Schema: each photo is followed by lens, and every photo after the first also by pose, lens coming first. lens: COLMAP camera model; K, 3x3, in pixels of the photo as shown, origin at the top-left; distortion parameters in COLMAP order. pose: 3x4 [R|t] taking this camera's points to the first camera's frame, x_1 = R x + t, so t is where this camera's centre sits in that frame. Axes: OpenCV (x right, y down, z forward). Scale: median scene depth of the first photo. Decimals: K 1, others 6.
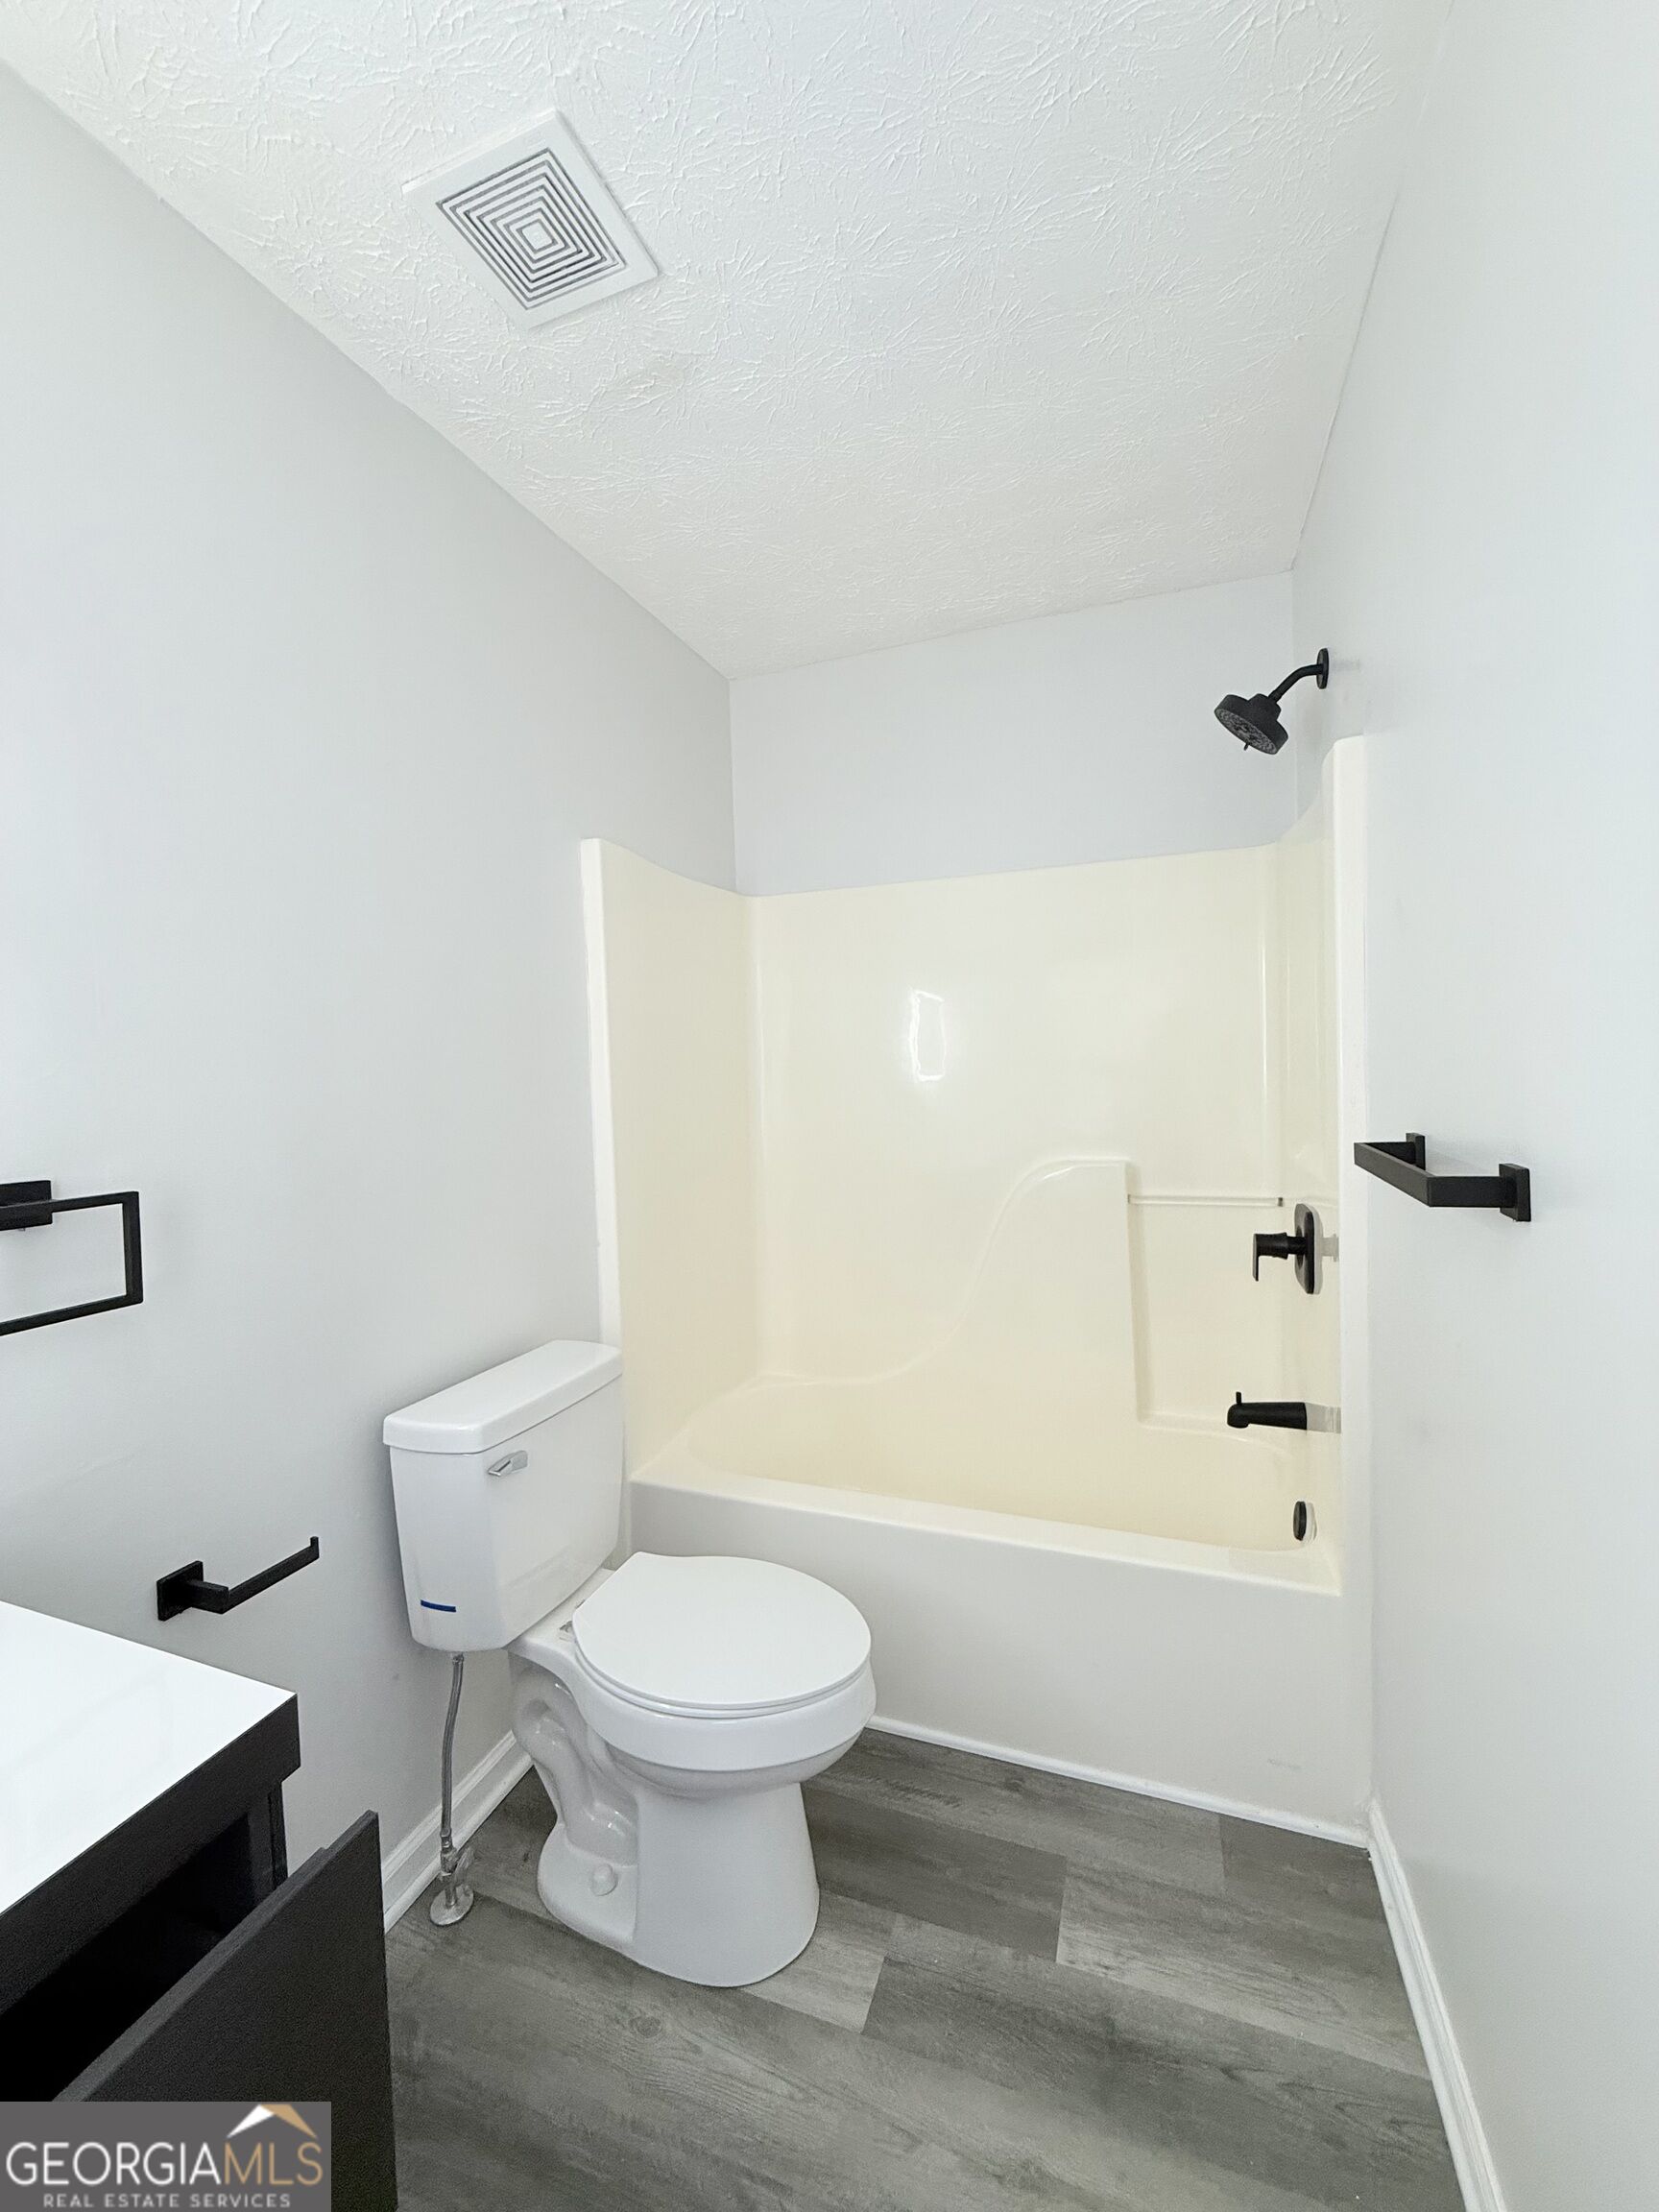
lens RADIAL K [[872.7, 0, 829.0], [0, 872.7, 1102.4], [0, 0, 1]] dist [-0.003172, 0.000329]
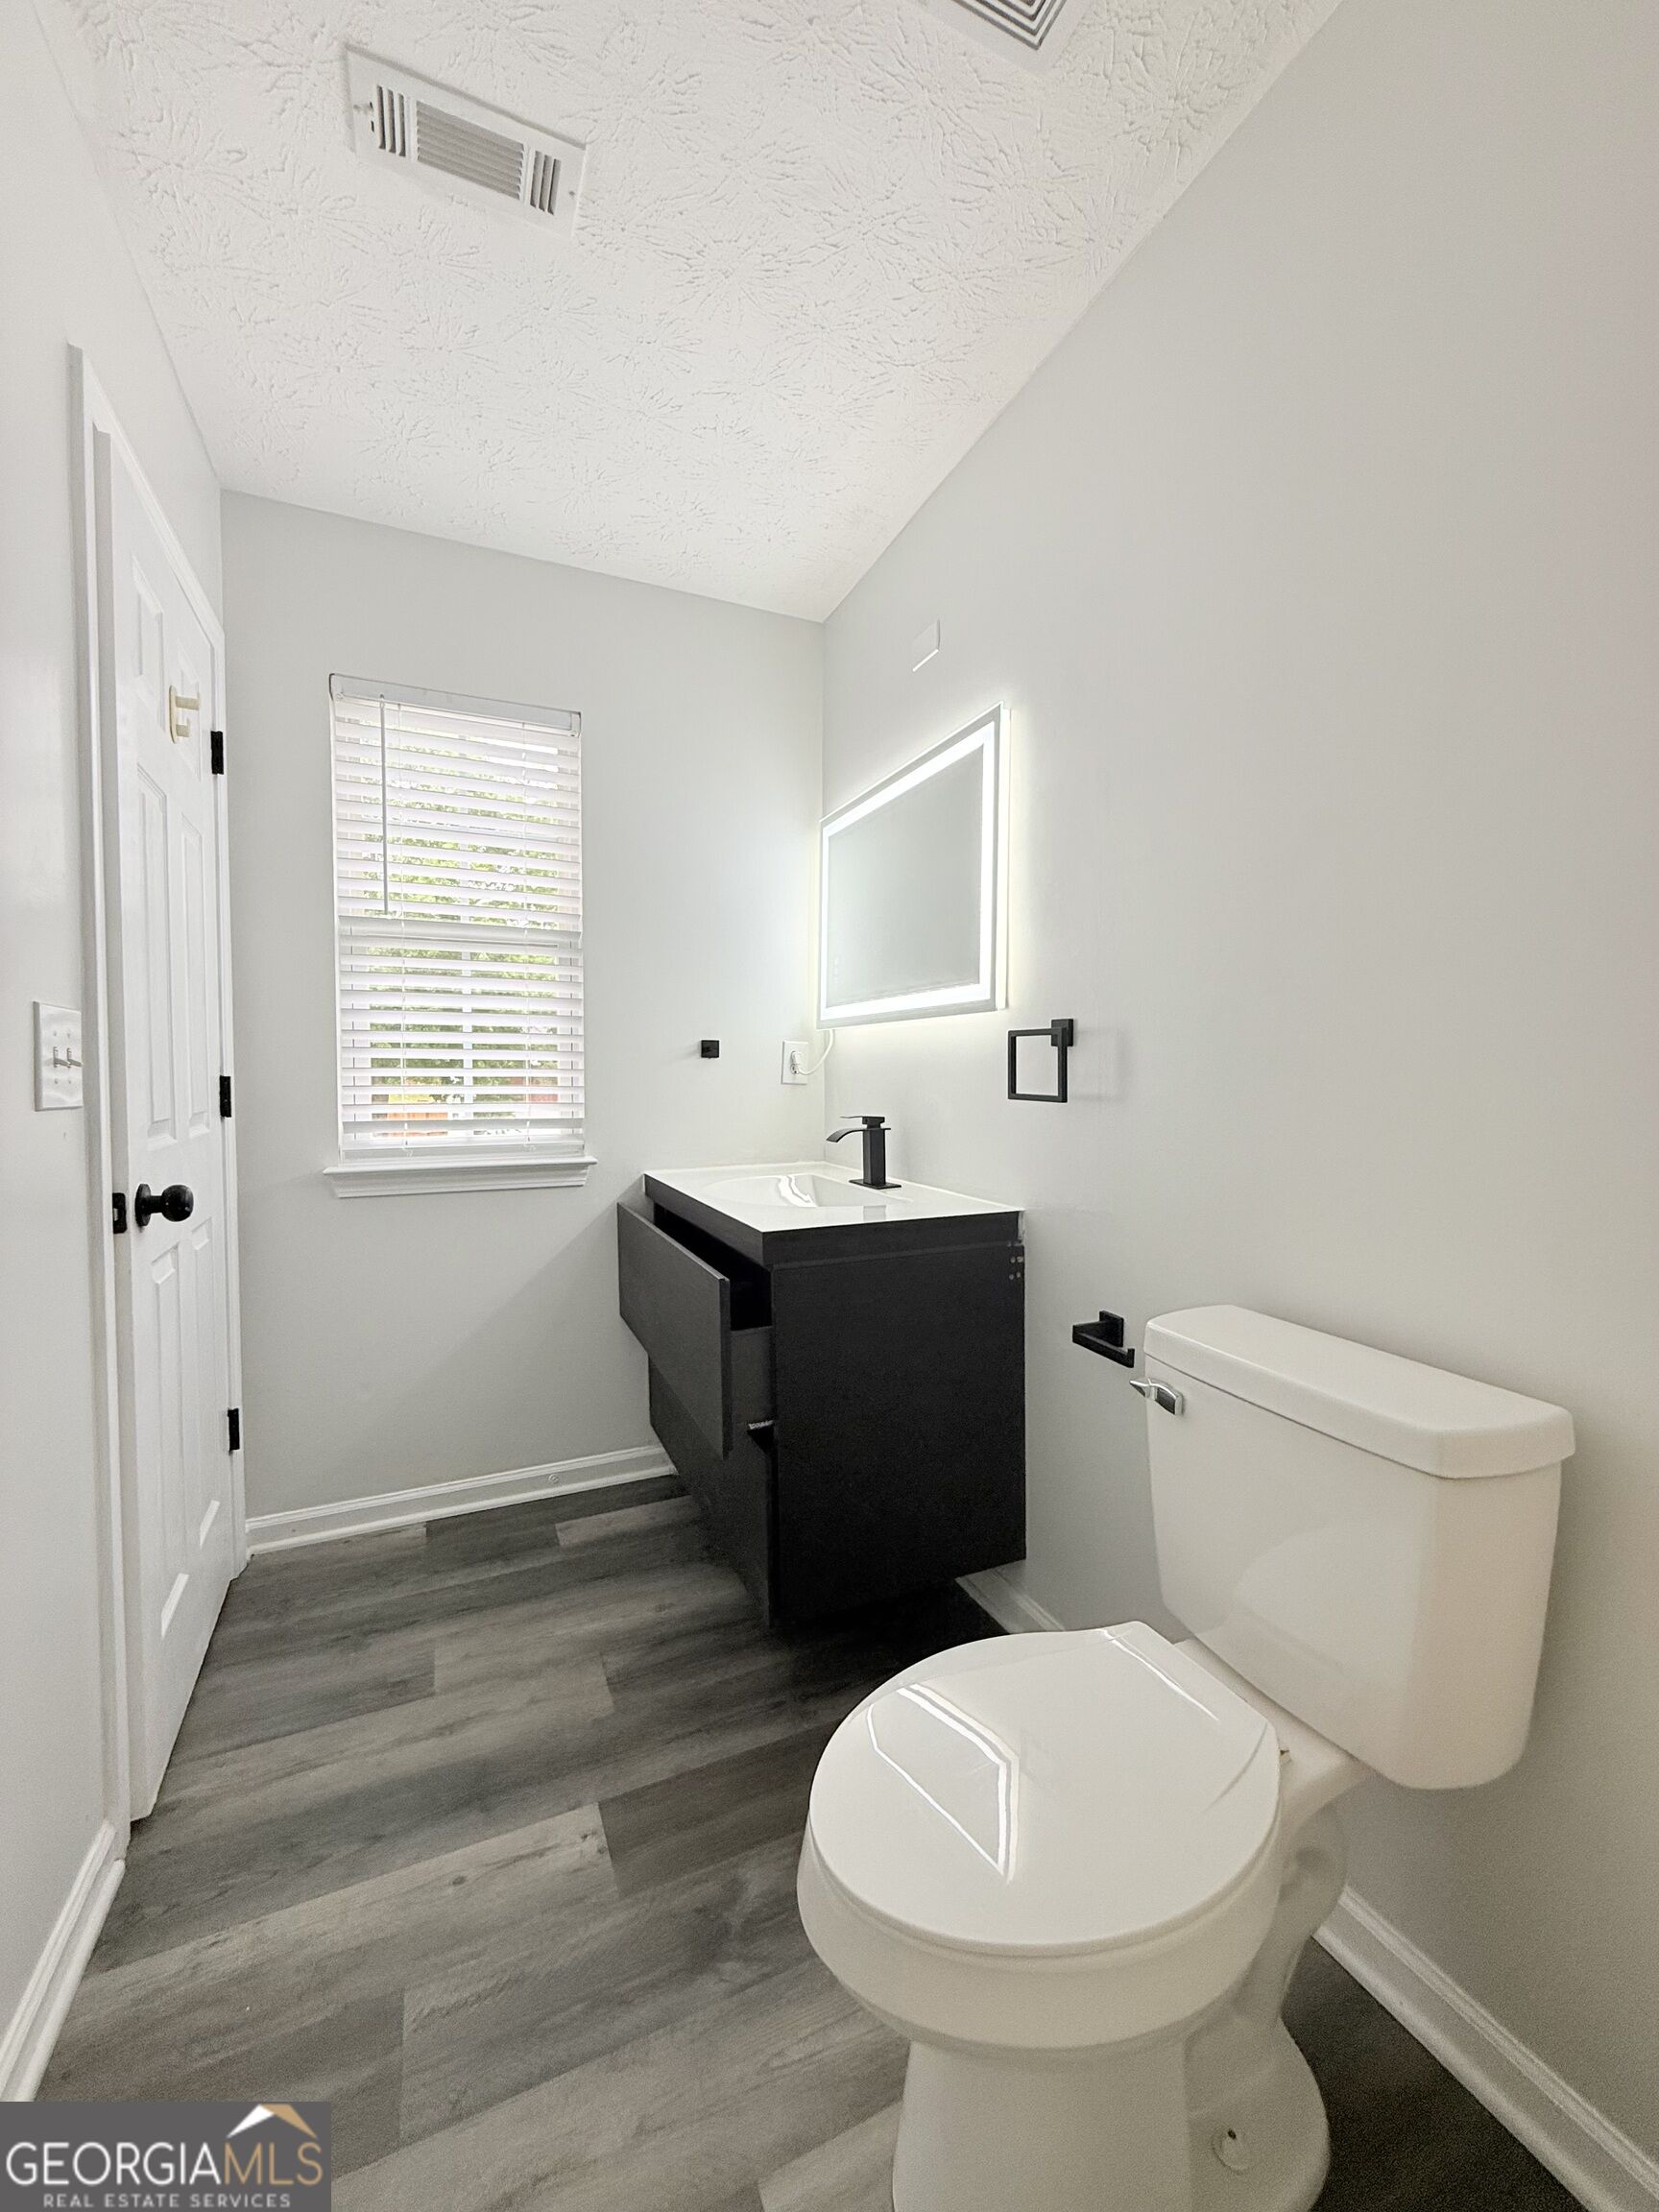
lens RADIAL K [[872.7, 0, 835.6], [0, 872.7, 1099.3], [0, 0, 1]] dist [-0.003172, 0.000329]
pose [[-0.710411, 0.060666, -0.701168, 0.486522], [-0.001800, 0.996118, 0.088008, 0.082983], [0.703785, 0.063784, -0.707544, 1.616315]]
